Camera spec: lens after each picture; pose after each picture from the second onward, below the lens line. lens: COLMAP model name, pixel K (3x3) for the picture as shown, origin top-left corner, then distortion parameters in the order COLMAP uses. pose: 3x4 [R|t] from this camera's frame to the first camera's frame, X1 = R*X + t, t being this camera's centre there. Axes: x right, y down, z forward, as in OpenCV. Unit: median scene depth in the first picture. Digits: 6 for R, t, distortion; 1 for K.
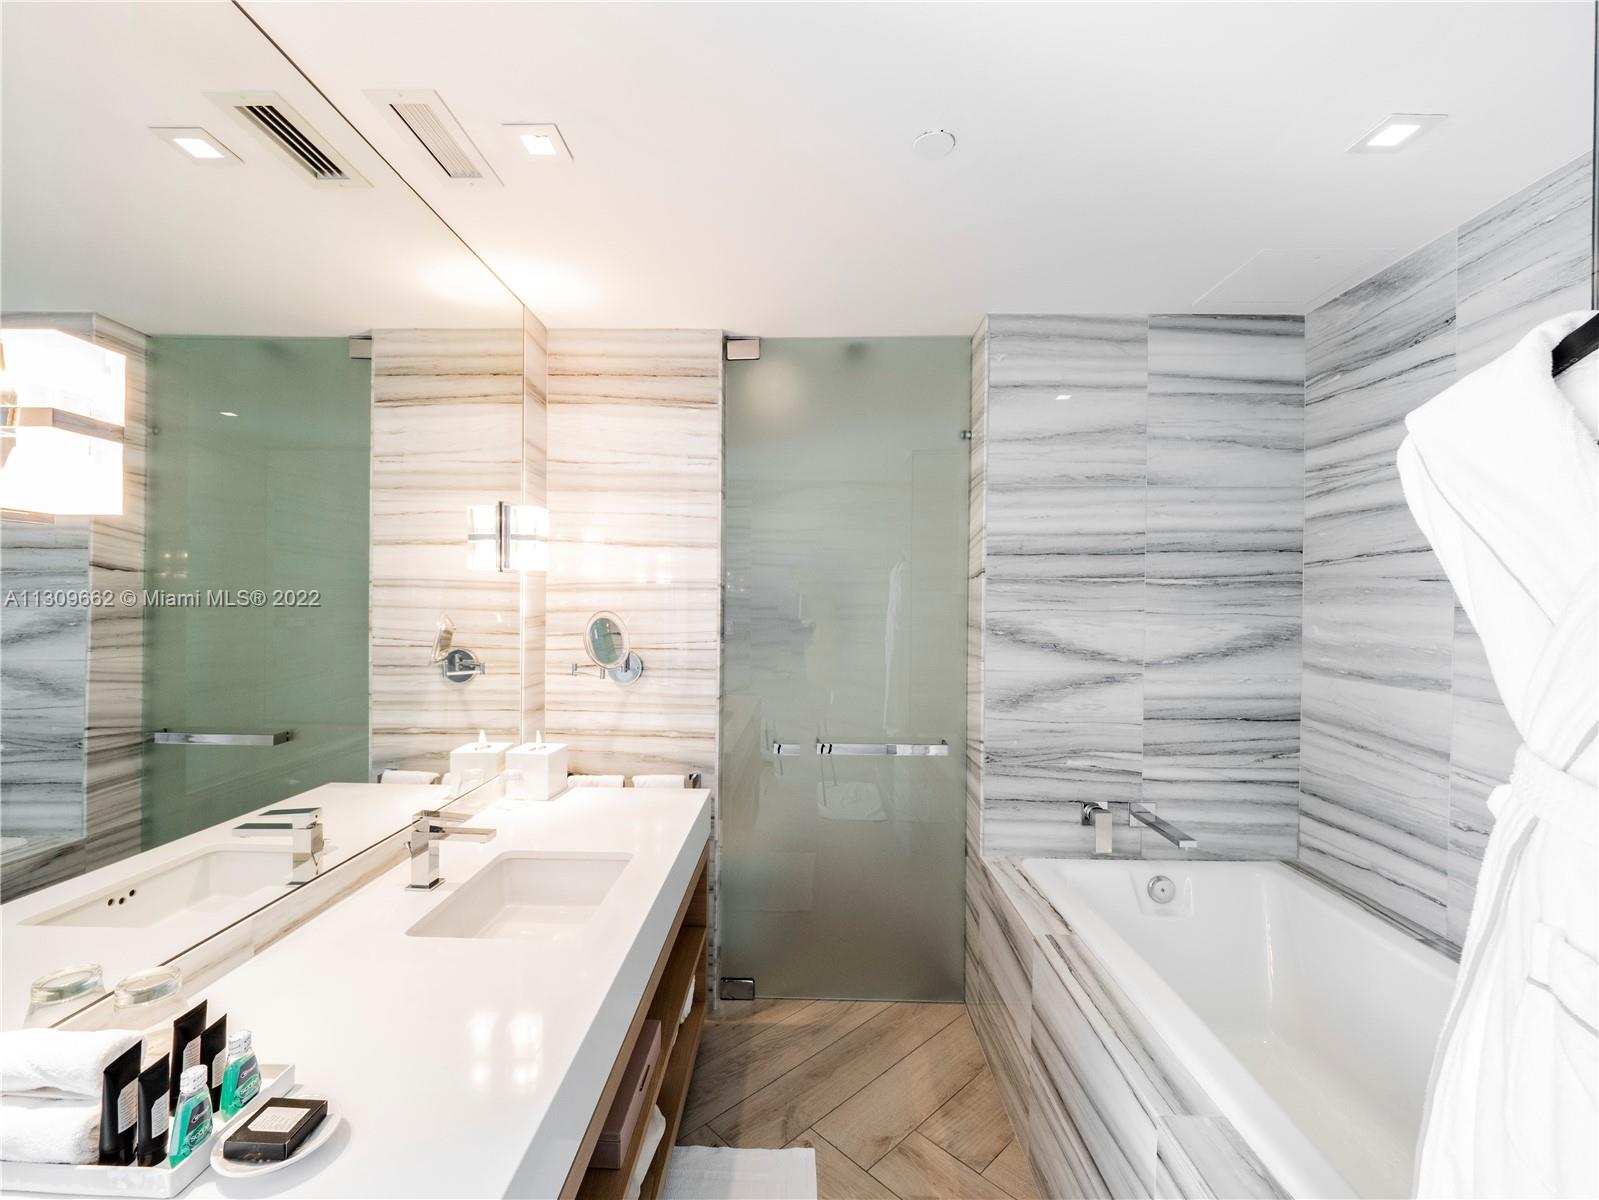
lens RADIAL K [[696.8, 0, 795.7], [0, 696.8, 605.3], [0, 0, 1]] dist [-0.007651, -0.002360]
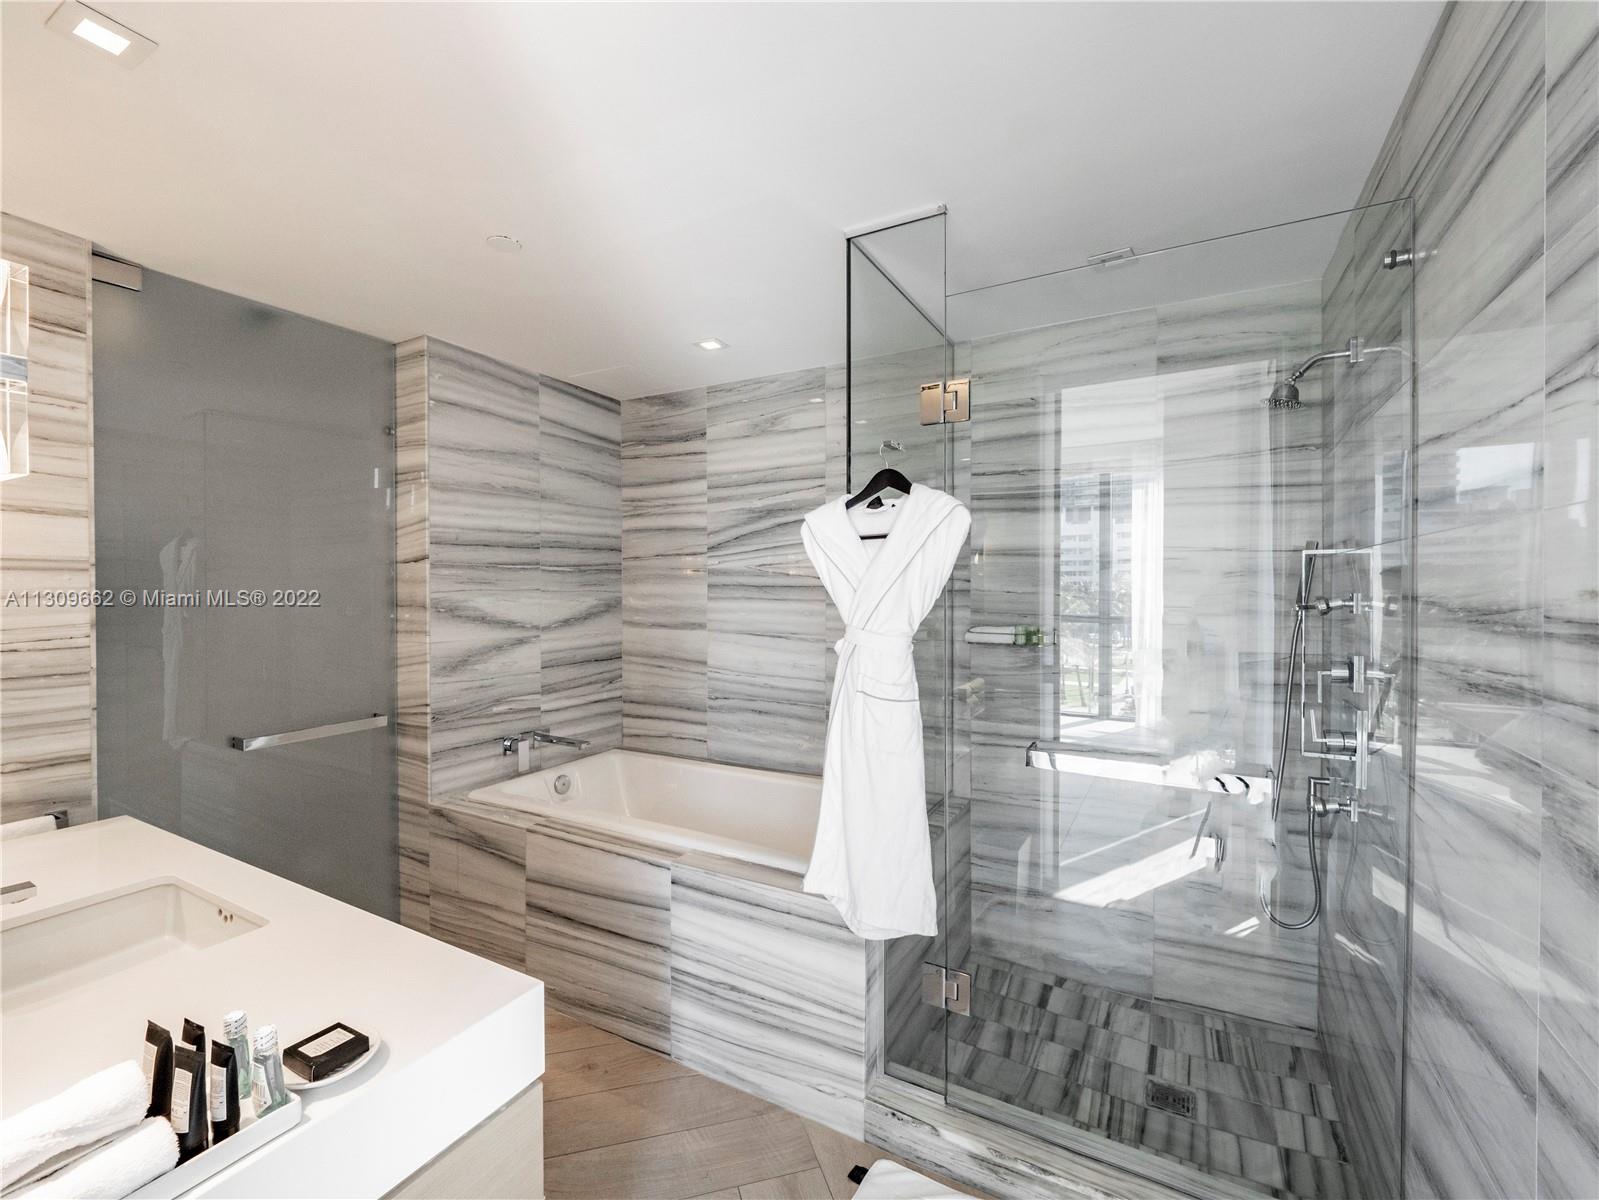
lens RADIAL K [[664.3, 0, 801.2], [0, 664.3, 592.6], [0, 0, 1]] dist [-0.004085, -0.000050]
pose [[0.457748, -0.018216, 0.888896, -0.429222], [0.009576, 0.999833, 0.015559, -0.001777], [-0.889031, 0.001390, 0.457846, -0.058910]]
